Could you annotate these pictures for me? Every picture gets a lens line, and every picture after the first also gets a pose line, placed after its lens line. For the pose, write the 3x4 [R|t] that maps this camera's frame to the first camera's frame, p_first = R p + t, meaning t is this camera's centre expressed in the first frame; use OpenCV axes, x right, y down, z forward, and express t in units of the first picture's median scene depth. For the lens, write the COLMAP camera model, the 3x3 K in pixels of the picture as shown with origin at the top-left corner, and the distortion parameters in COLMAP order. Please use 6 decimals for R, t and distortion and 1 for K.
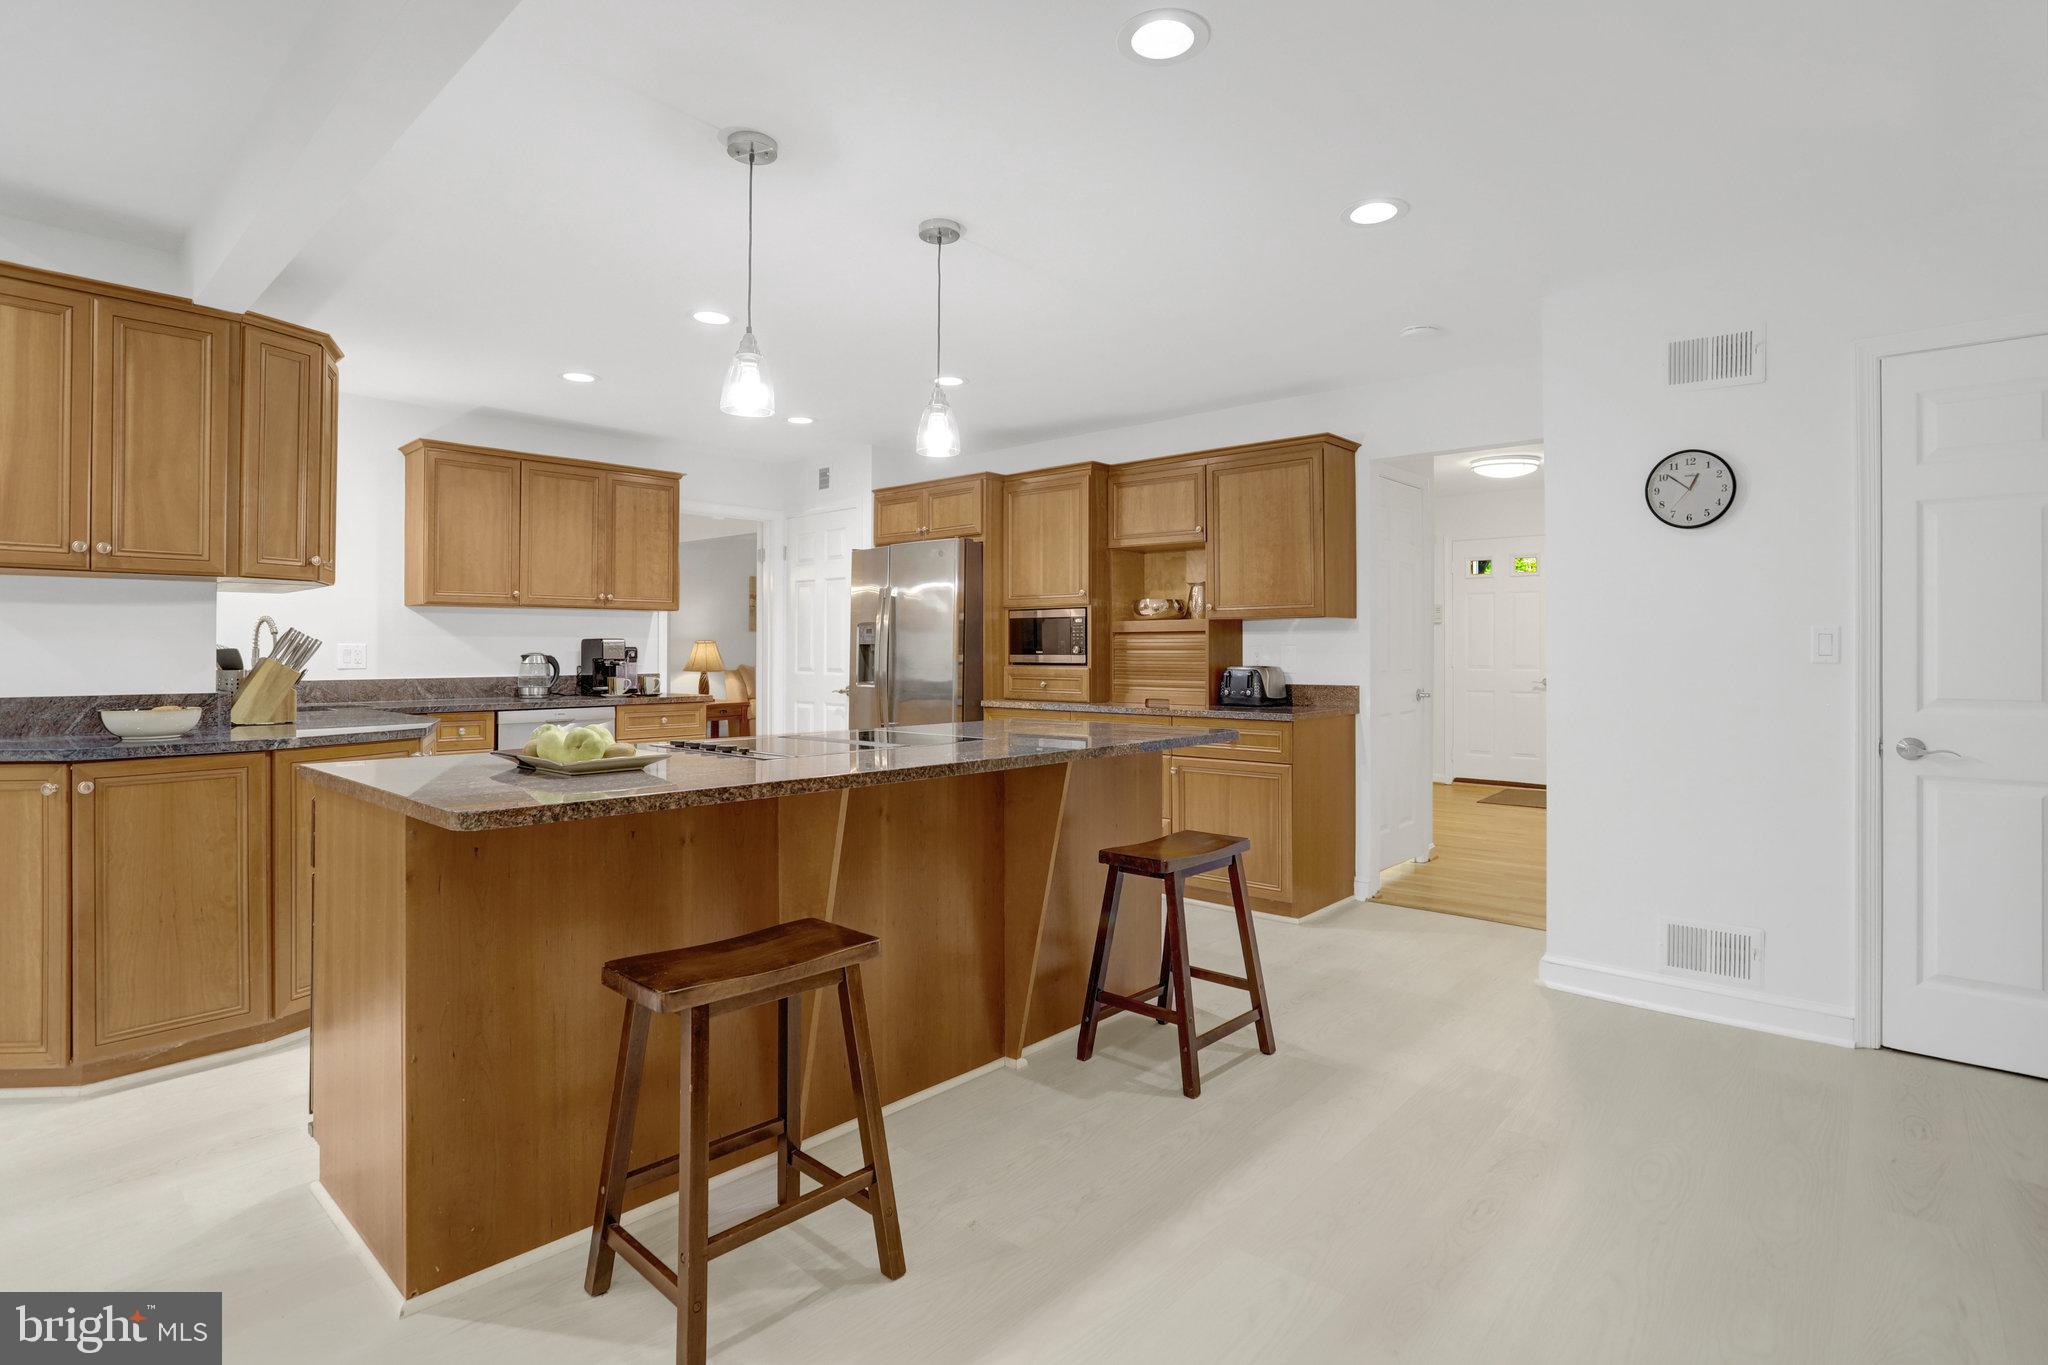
lens RADIAL K [[1017.2, 0, 1023.8], [0, 1017.2, 637.5], [0, 0, 1]] dist [-0.054720, 0.020837]
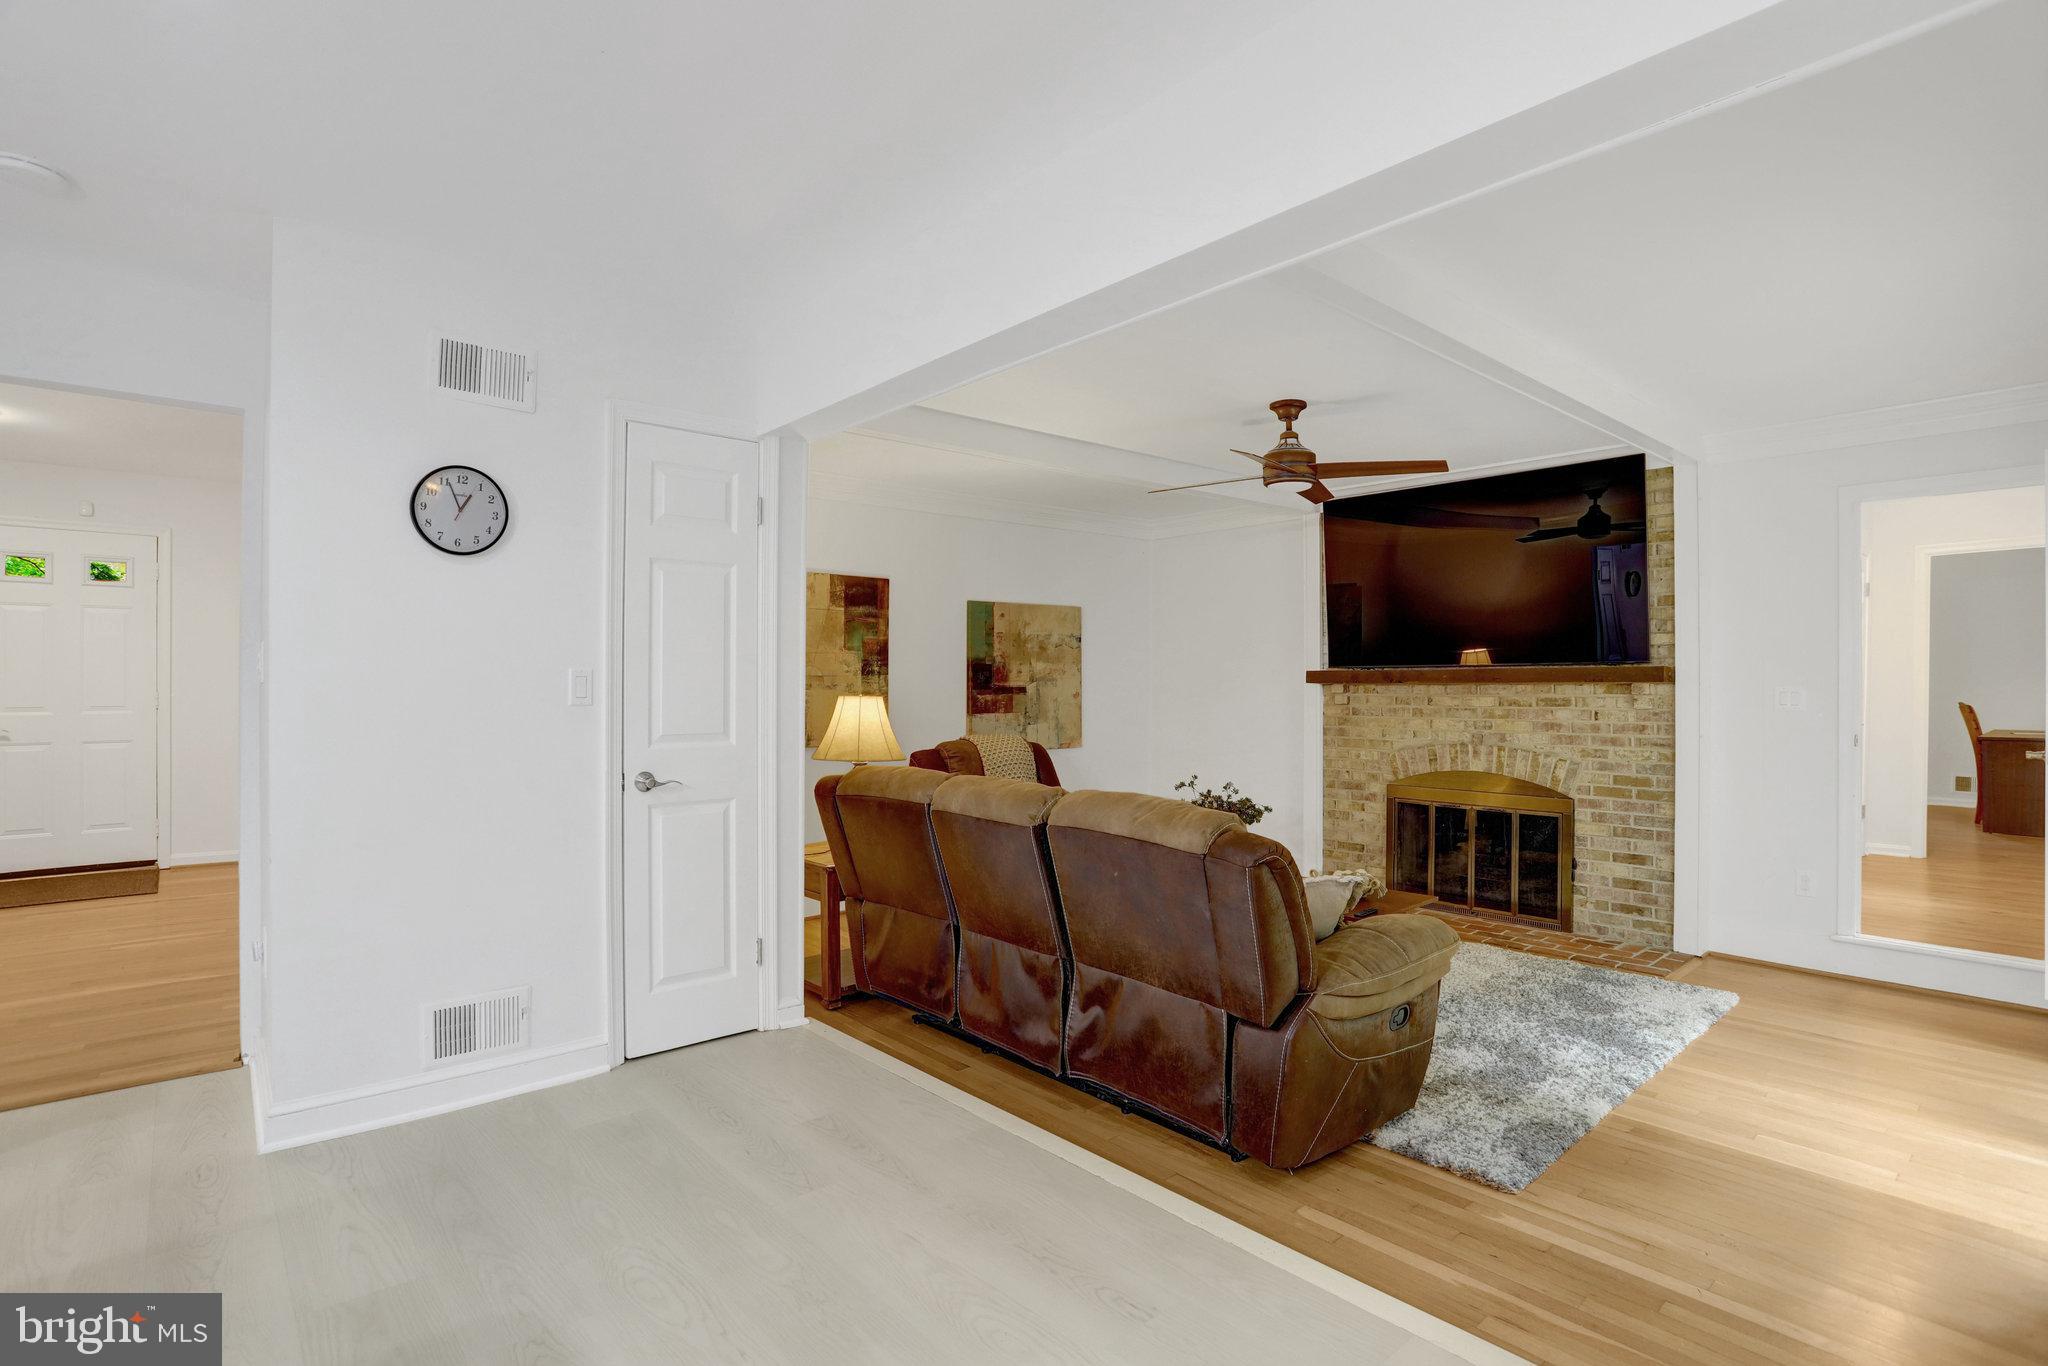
lens RADIAL K [[1017.2, 0, 1040.5], [0, 1017.2, 681.9], [0, 0, 1]] dist [-0.054720, 0.020837]
pose [[0.106677, 0.002368, 0.994291, -0.094933], [-0.012739, 0.999918, -0.001014, -0.001718], [-0.994212, -0.012558, 0.106698, 0.239142]]
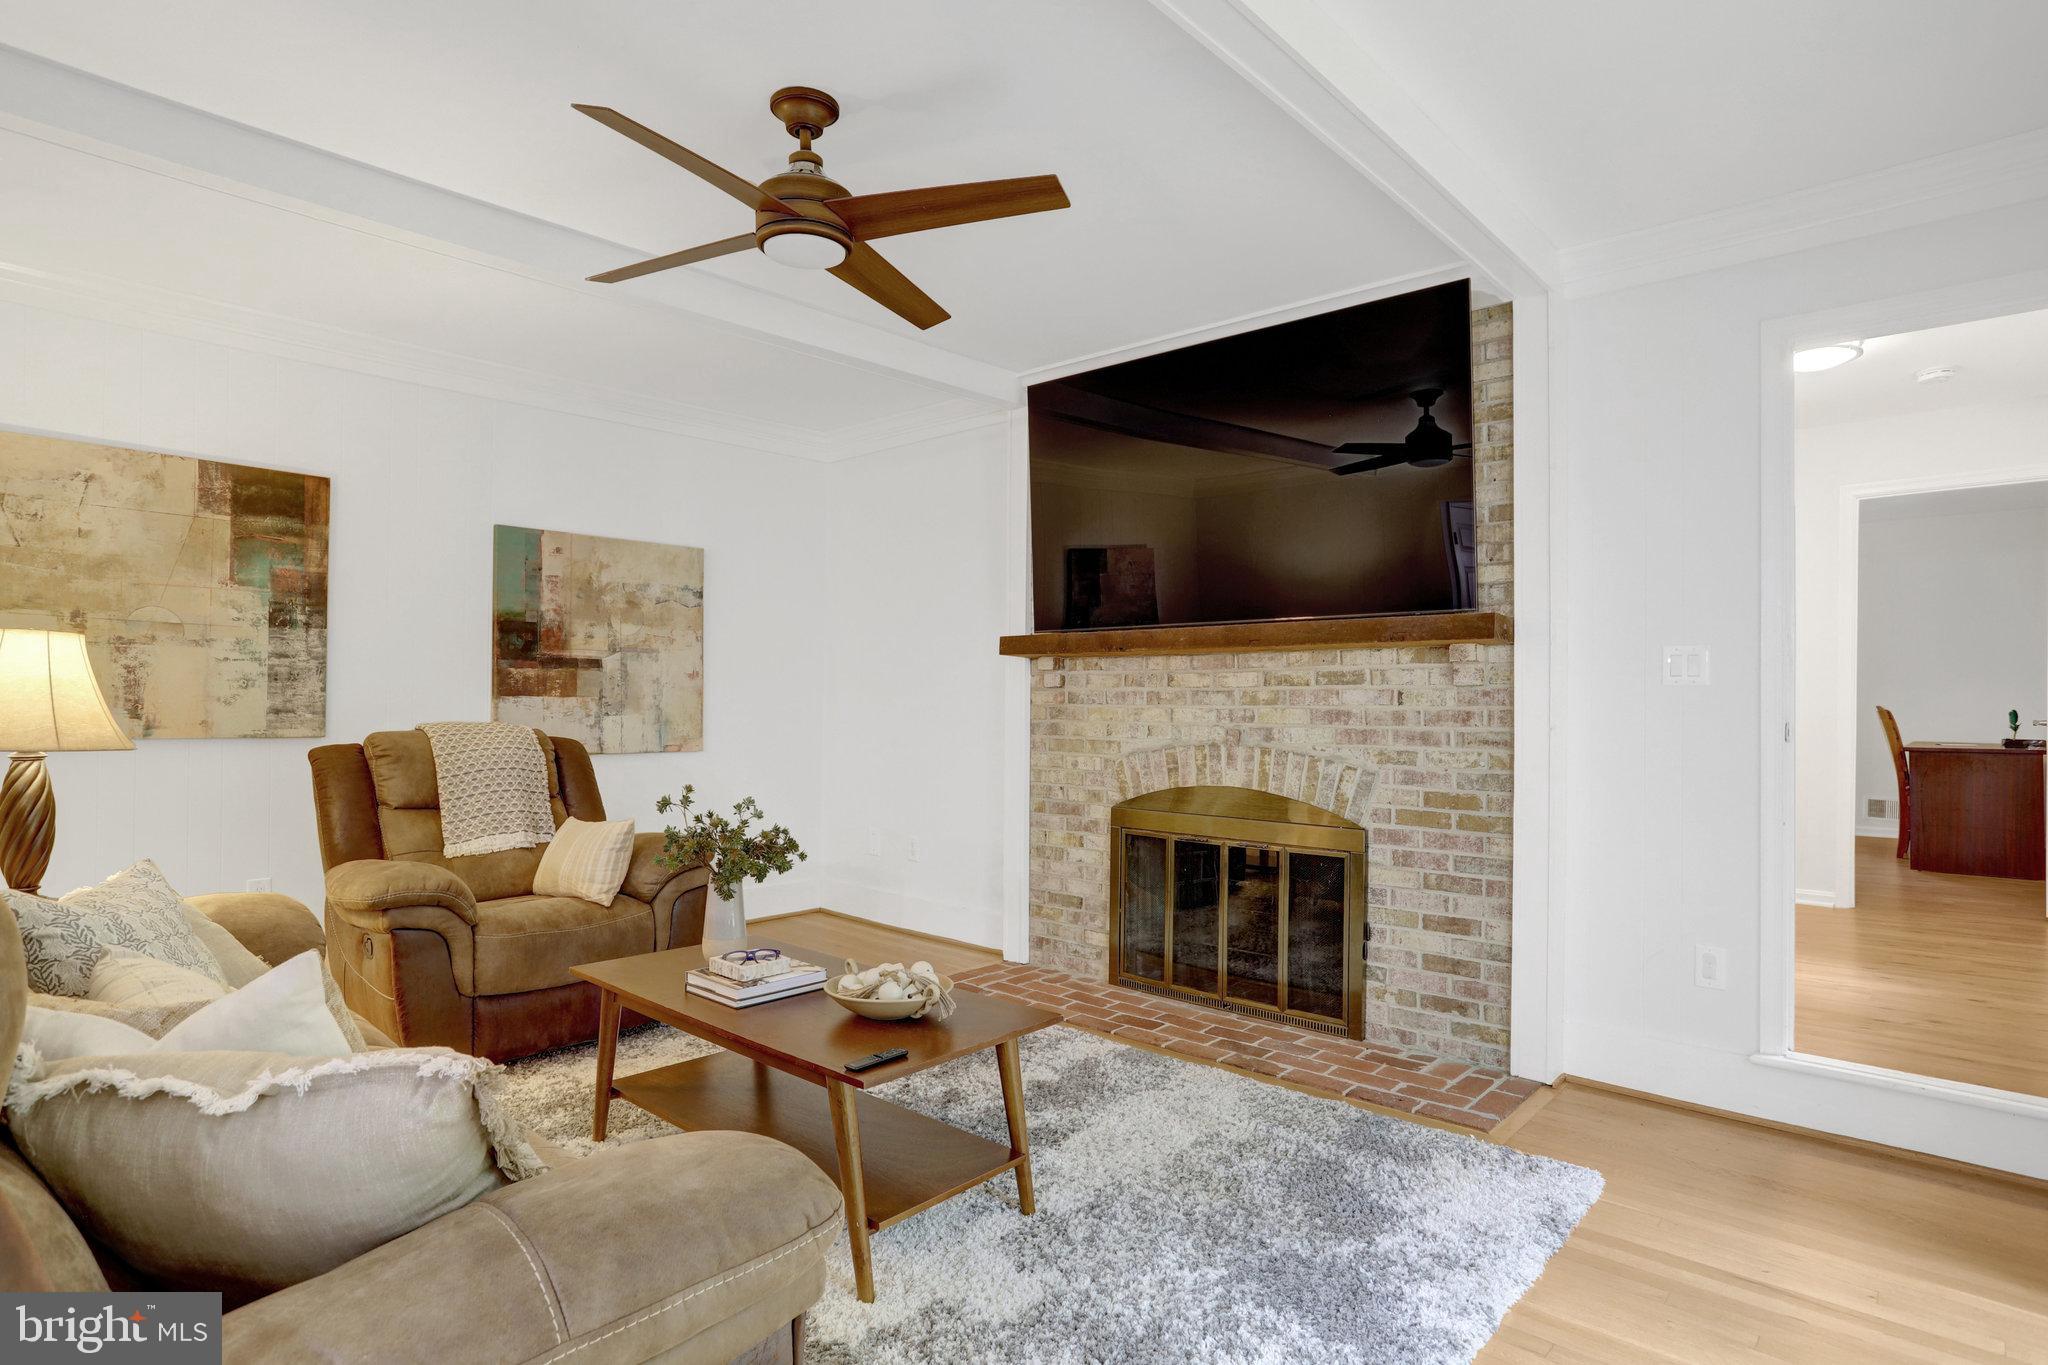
lens RADIAL K [[1080.5, 0, 1040.5], [0, 1080.5, 684.1], [0, 0, 1]] dist [-0.049936, 0.004327]
pose [[-0.001330, 0.020516, 0.999789, 0.284315], [-0.023330, 0.999517, -0.020541, 0.035007], [-0.999727, -0.023352, -0.000850, 0.018610]]
